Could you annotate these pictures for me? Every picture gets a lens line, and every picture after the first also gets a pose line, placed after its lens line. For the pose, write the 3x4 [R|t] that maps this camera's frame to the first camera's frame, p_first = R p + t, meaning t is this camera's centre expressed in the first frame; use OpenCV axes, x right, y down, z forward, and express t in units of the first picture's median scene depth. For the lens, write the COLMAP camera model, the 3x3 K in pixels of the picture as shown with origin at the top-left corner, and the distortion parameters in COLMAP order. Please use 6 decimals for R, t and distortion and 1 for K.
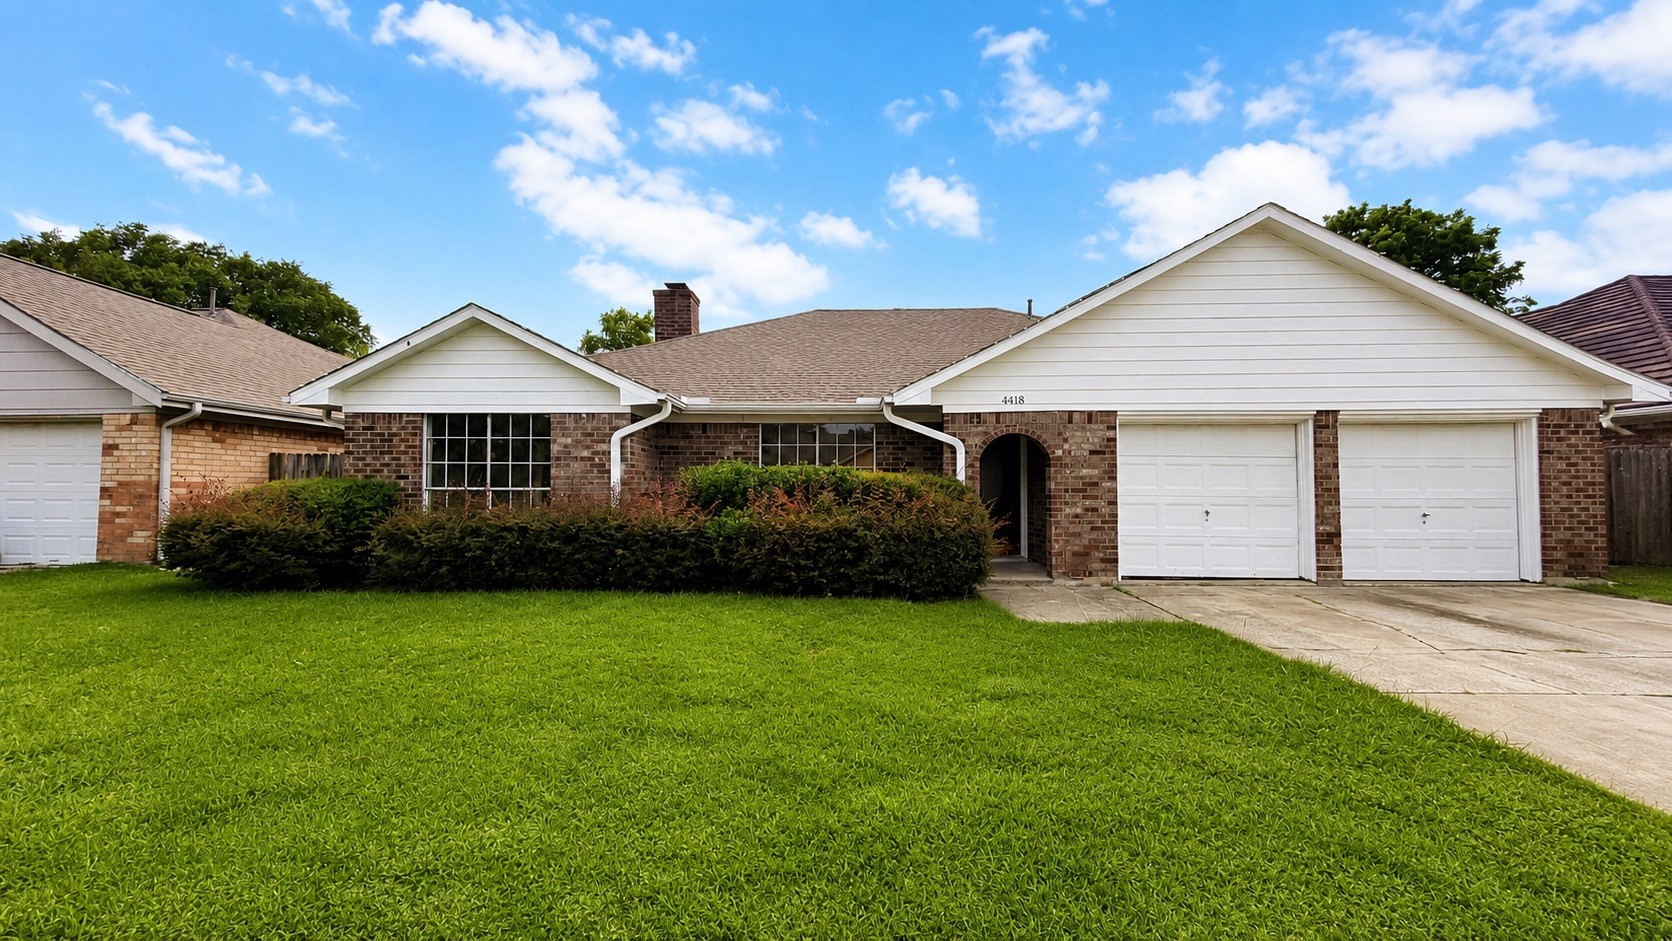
lens RADIAL K [[657.3, 0, 836.0], [0, 657.3, 470.5], [0, 0, 1]] dist [0.001661, 0.000213]
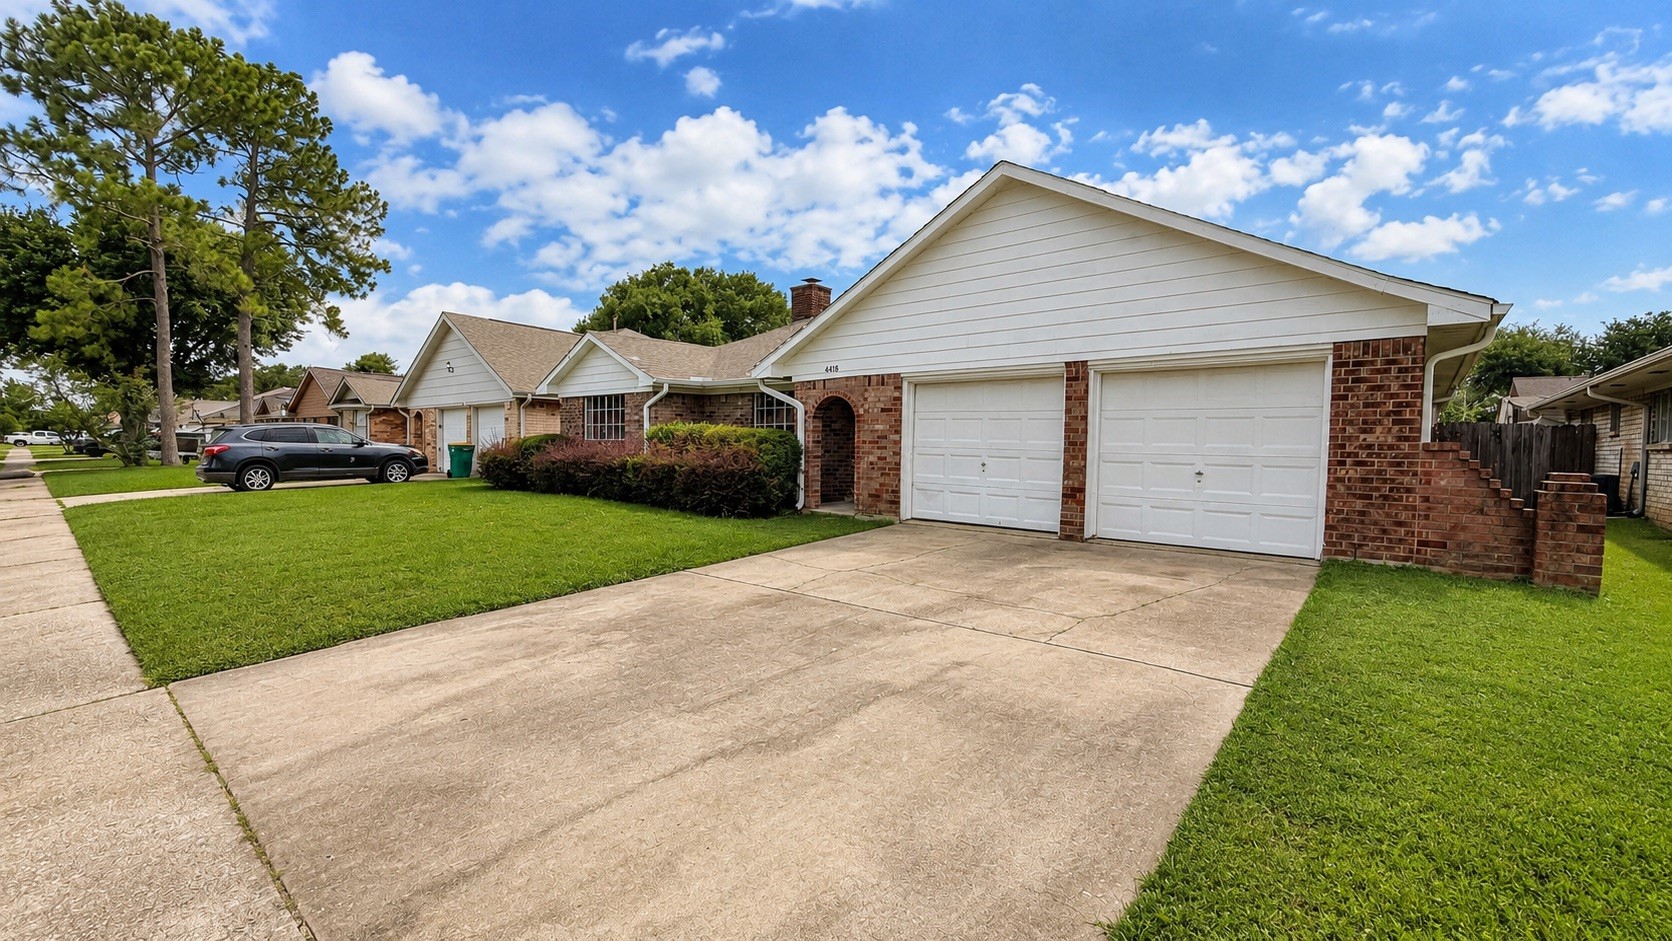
lens RADIAL K [[718.9, 0, 836.0], [0, 718.9, 470.5], [0, 0, 1]] dist [-0.024882, -0.000008]
pose [[0.765945, 0.031935, -0.642112, 1.152680], [0.006758, 0.998310, 0.057711, 0.005669], [0.642871, -0.048543, 0.764435, -0.042349]]
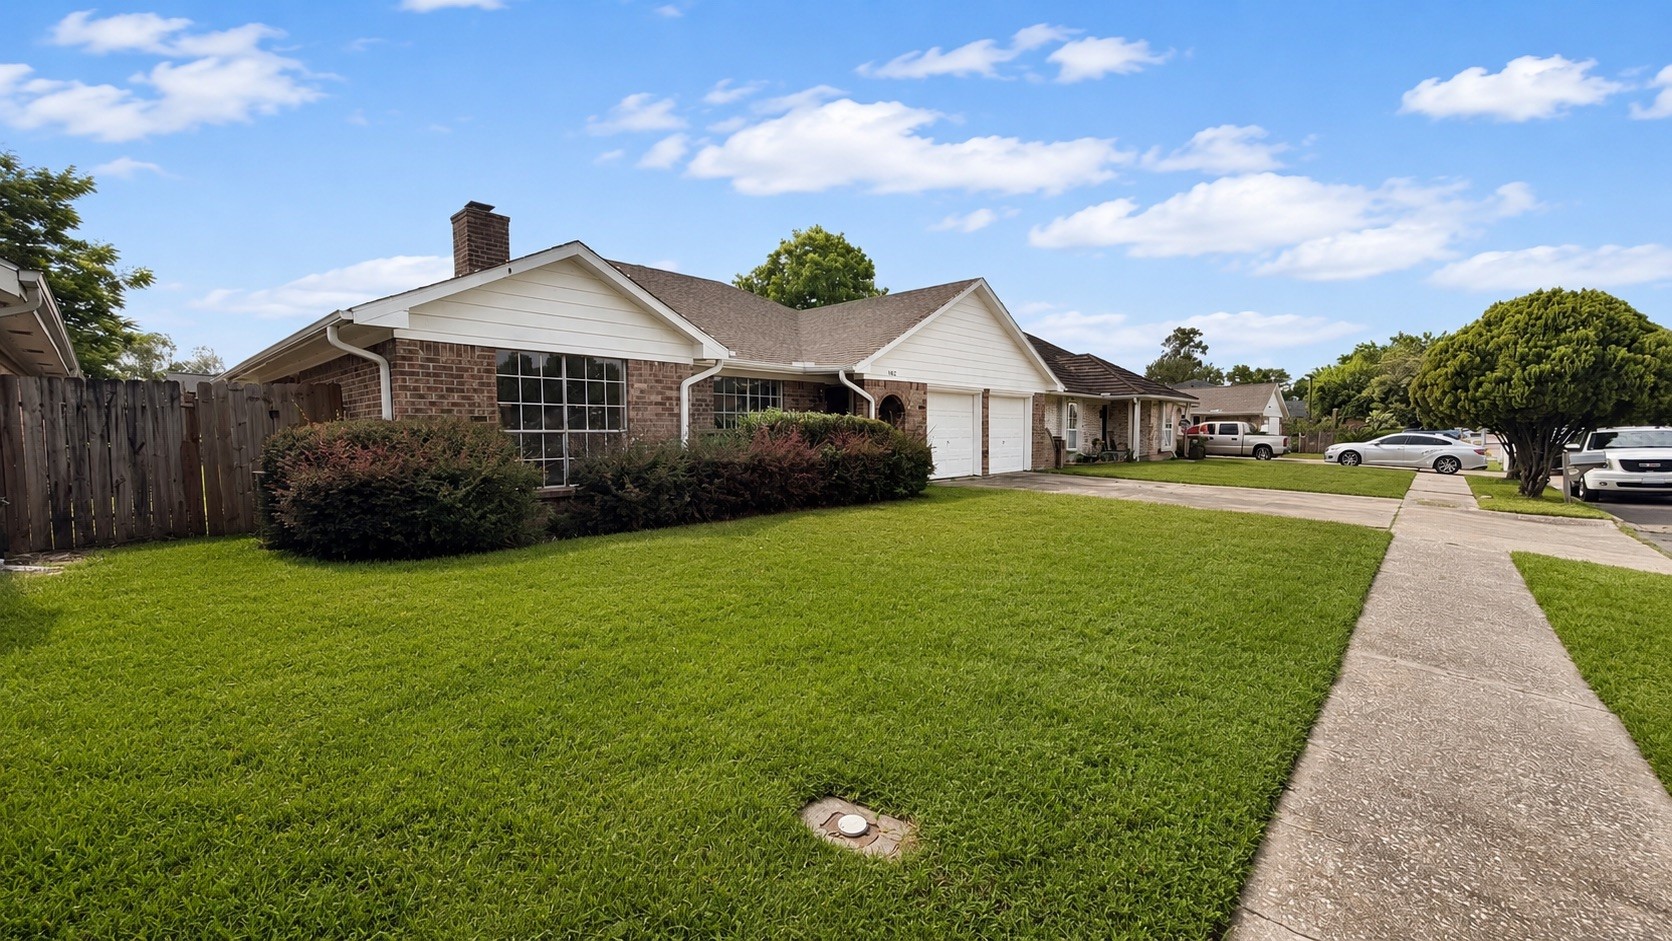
lens RADIAL K [[657.3, 0, 836.0], [0, 657.3, 470.5], [0, 0, 1]] dist [0.001661, 0.000213]
pose [[0.649967, -0.051444, 0.758219, -1.041389], [-0.020339, 0.996171, 0.085024, -0.005571], [-0.759690, -0.070684, 0.646432, 0.056437]]
